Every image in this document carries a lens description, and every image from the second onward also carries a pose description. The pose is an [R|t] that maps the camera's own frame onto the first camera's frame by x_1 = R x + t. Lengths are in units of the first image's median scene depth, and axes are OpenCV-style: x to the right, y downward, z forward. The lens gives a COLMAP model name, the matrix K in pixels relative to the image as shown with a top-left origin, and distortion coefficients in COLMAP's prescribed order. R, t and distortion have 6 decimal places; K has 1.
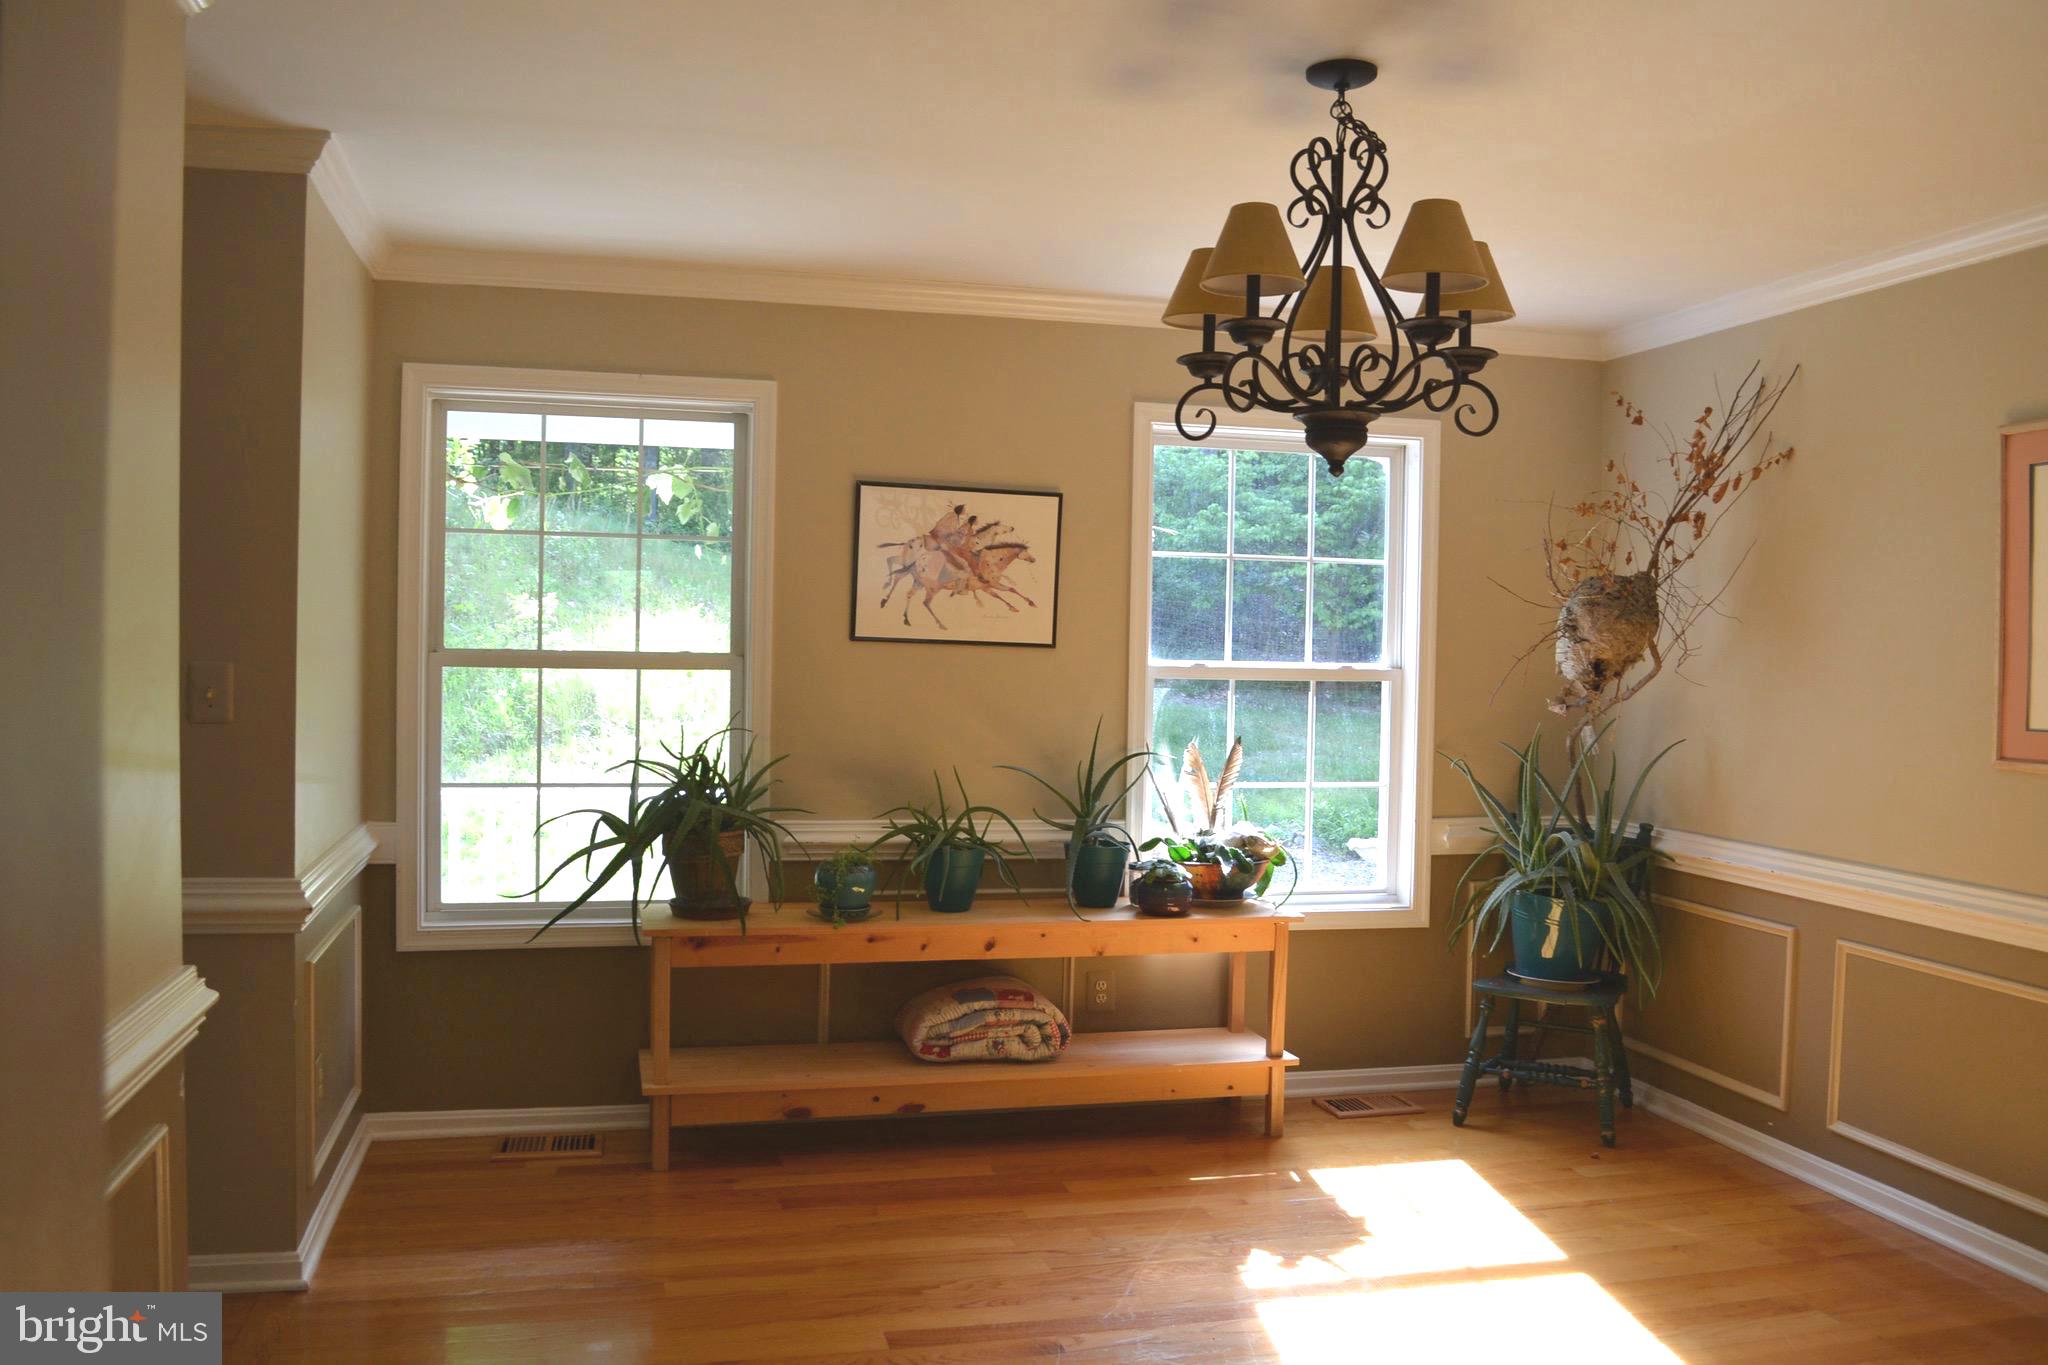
lens RADIAL K [[1627.5, 0, 994.3], [0, 1627.5, 682.6], [0, 0, 1]] dist [-0.087974, 0.015863]
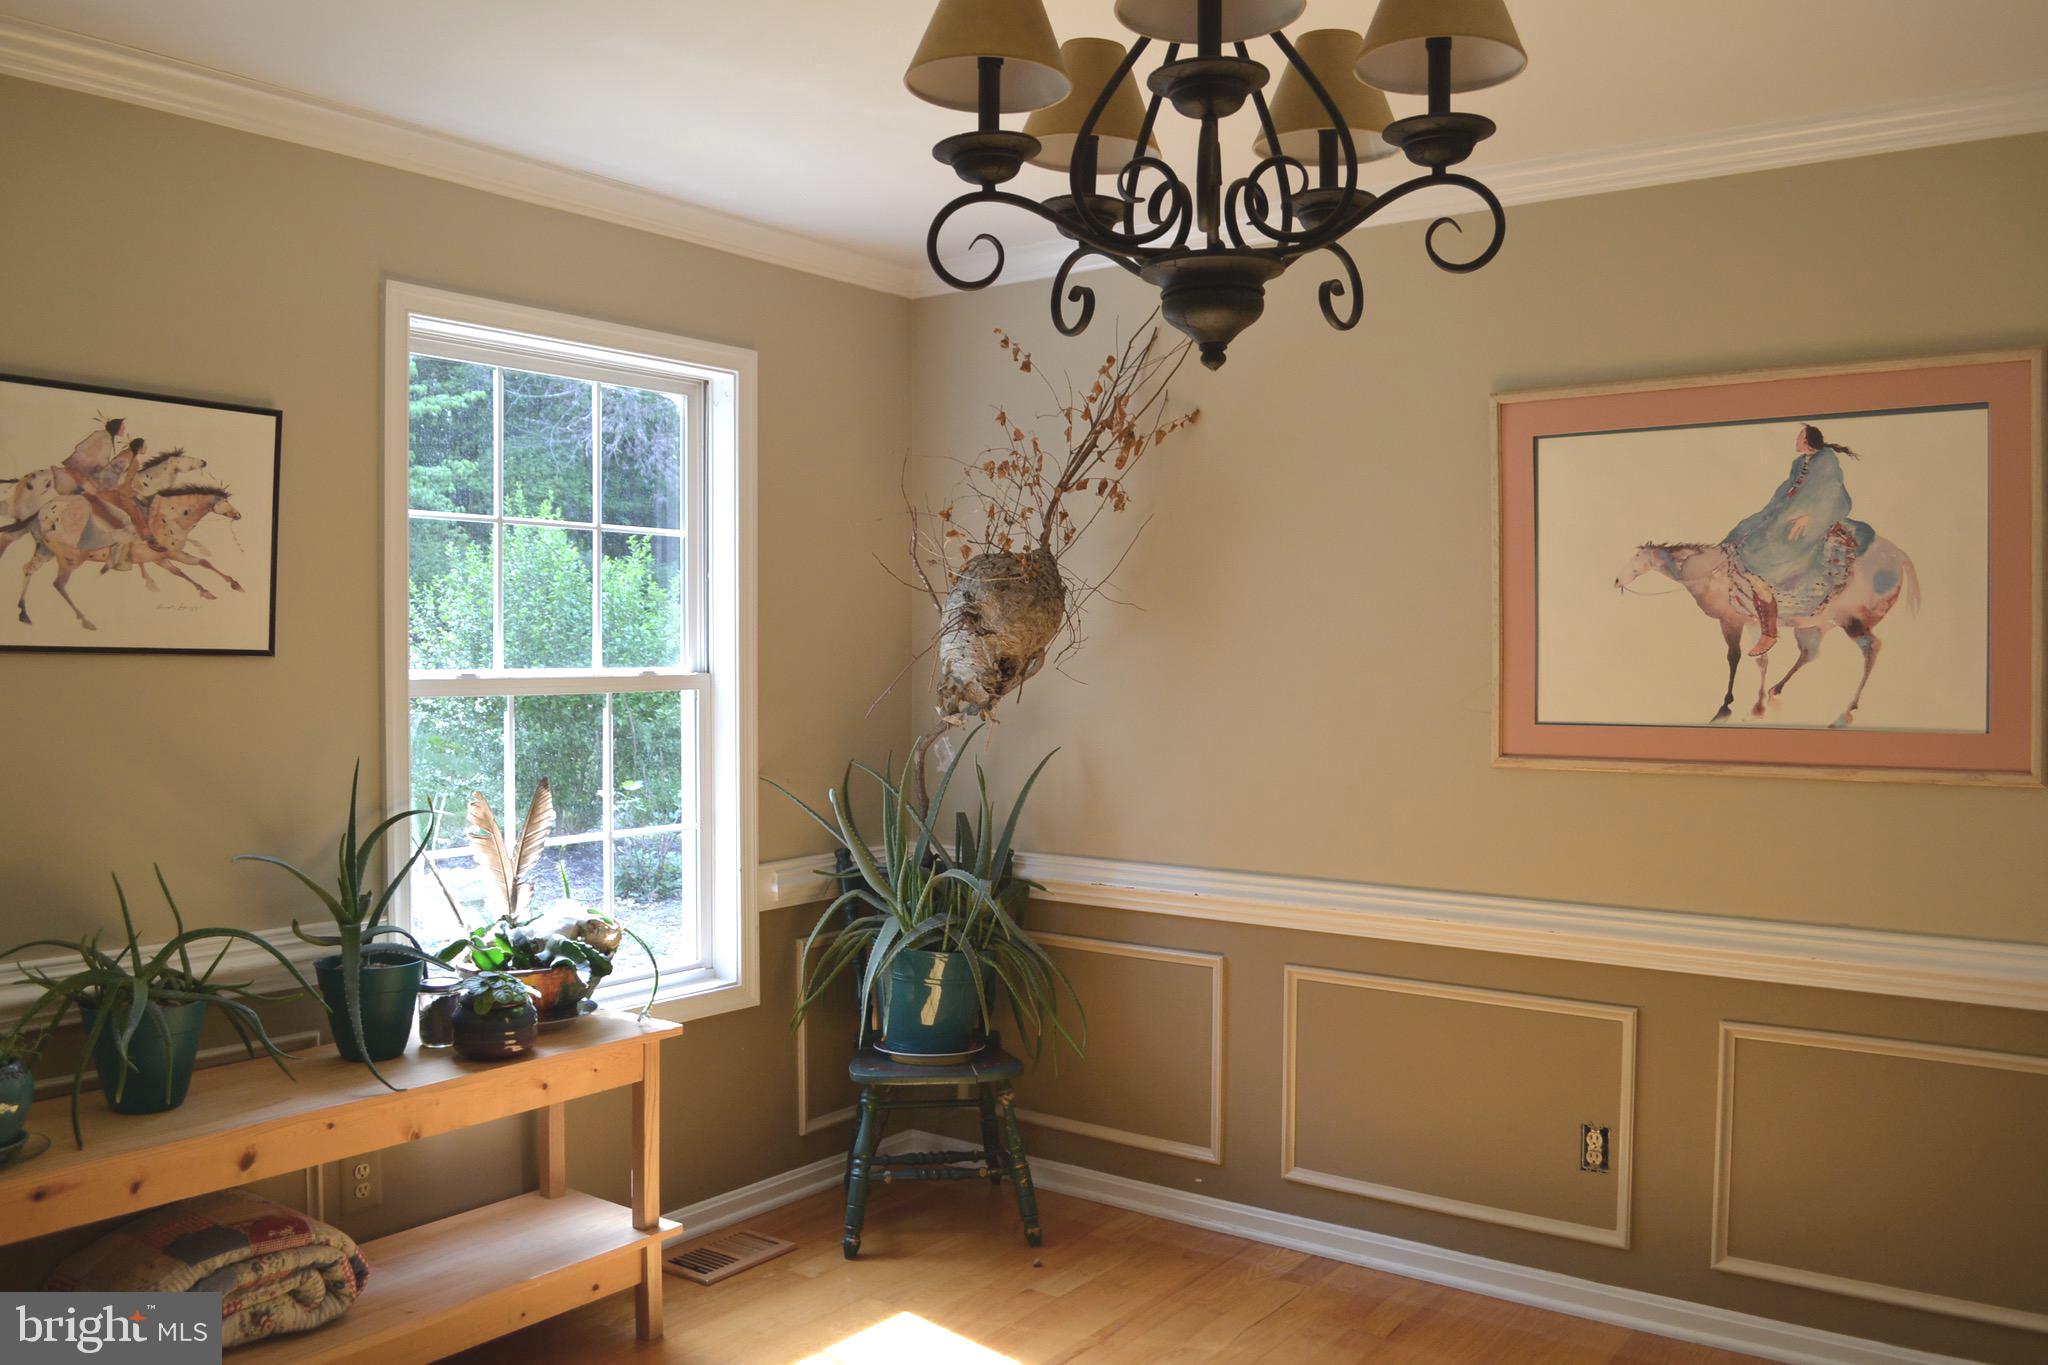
lens RADIAL K [[1627.5, 0, 994.3], [0, 1627.5, 682.6], [0, 0, 1]] dist [-0.087974, 0.015863]
pose [[0.770018, -0.031575, 0.637240, -0.148920], [0.027983, 0.999485, 0.015711, -0.013591], [-0.637408, 0.005734, 0.770505, 0.360703]]
